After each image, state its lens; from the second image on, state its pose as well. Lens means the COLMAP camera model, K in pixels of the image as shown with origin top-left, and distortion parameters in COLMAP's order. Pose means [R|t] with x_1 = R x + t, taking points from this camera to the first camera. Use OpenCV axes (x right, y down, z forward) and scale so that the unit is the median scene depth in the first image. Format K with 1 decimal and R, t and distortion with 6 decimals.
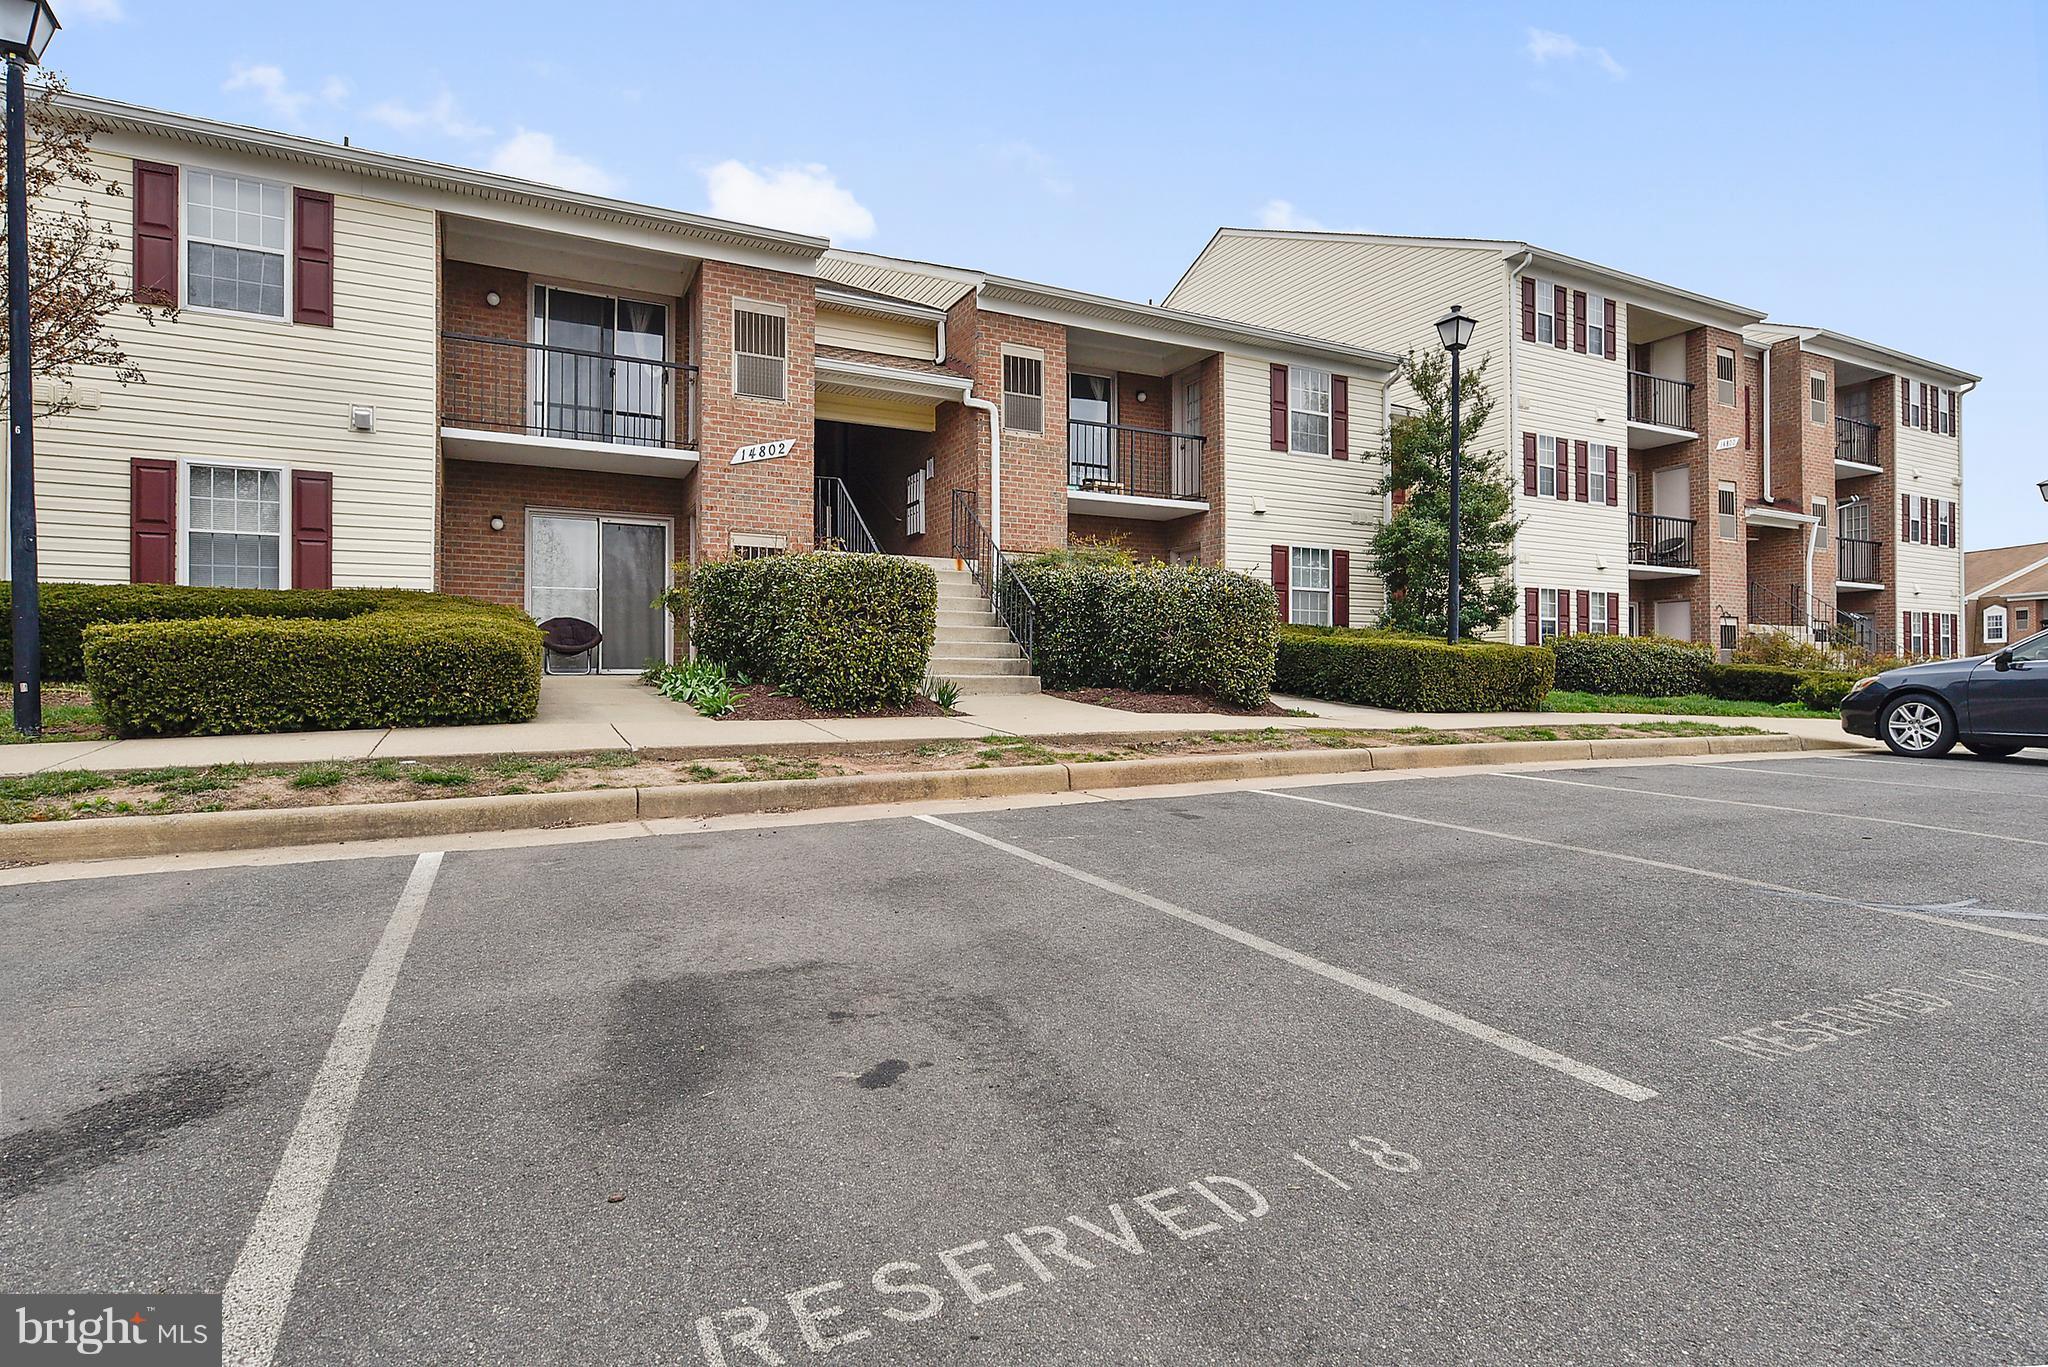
lens RADIAL K [[1053.6, 0, 1021.1], [0, 1053.6, 659.5], [0, 0, 1]] dist [0.000894, 0.000319]
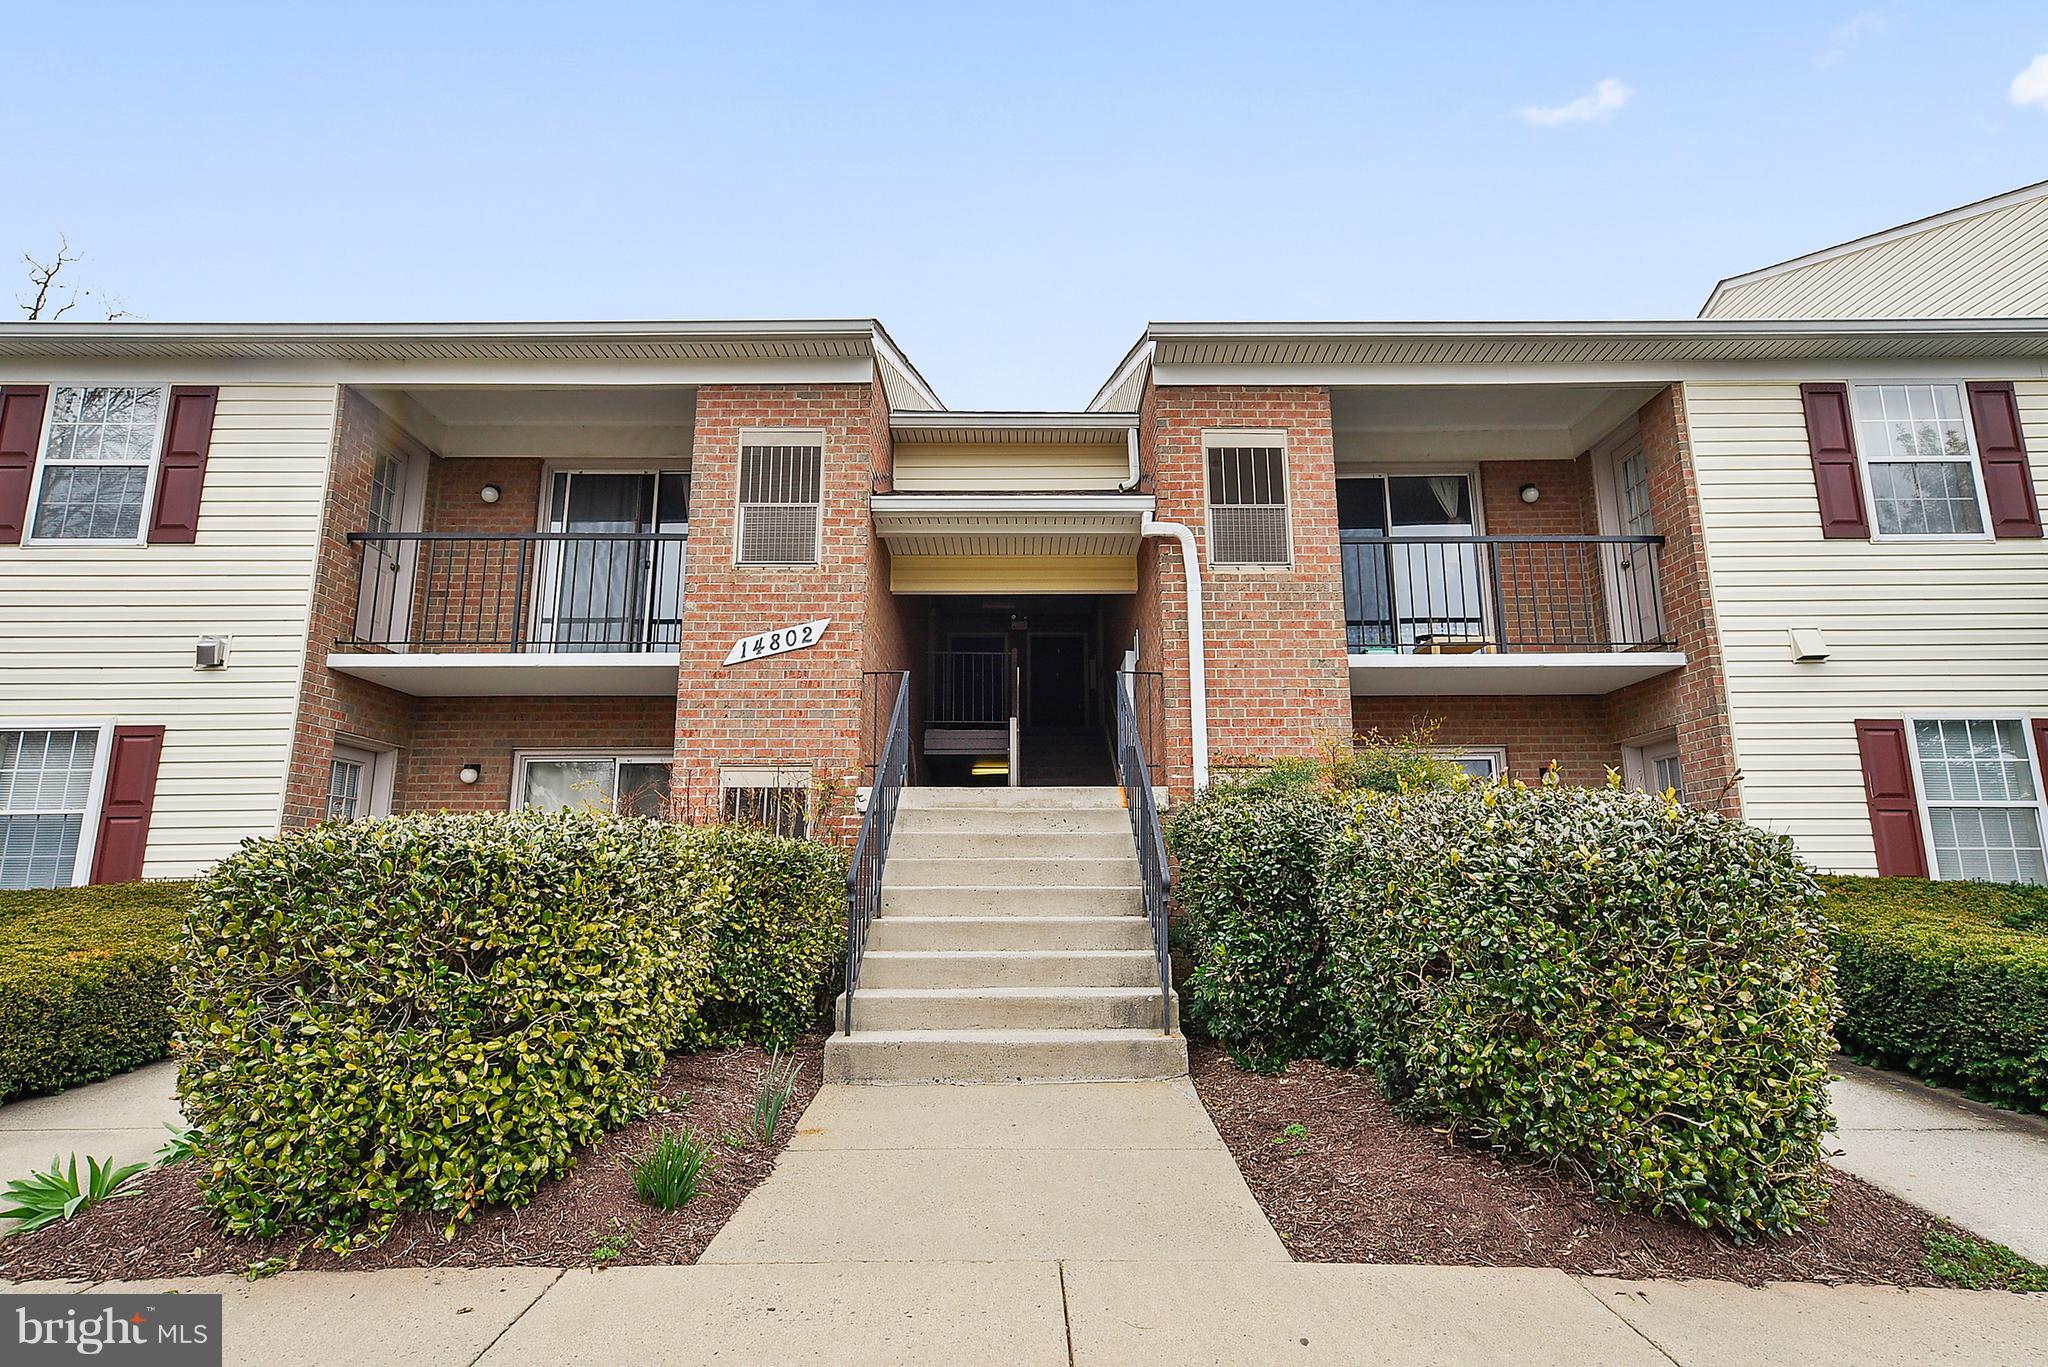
lens RADIAL K [[929.5, 0, 1021.4], [0, 929.5, 704.6], [0, 0, 1]] dist [0.011943, 0.000059]
pose [[0.856960, -0.091289, -0.507234, 0.174620], [0.004230, 0.985400, -0.170201, -0.058256], [0.515366, 0.143710, 0.844835, 0.584307]]
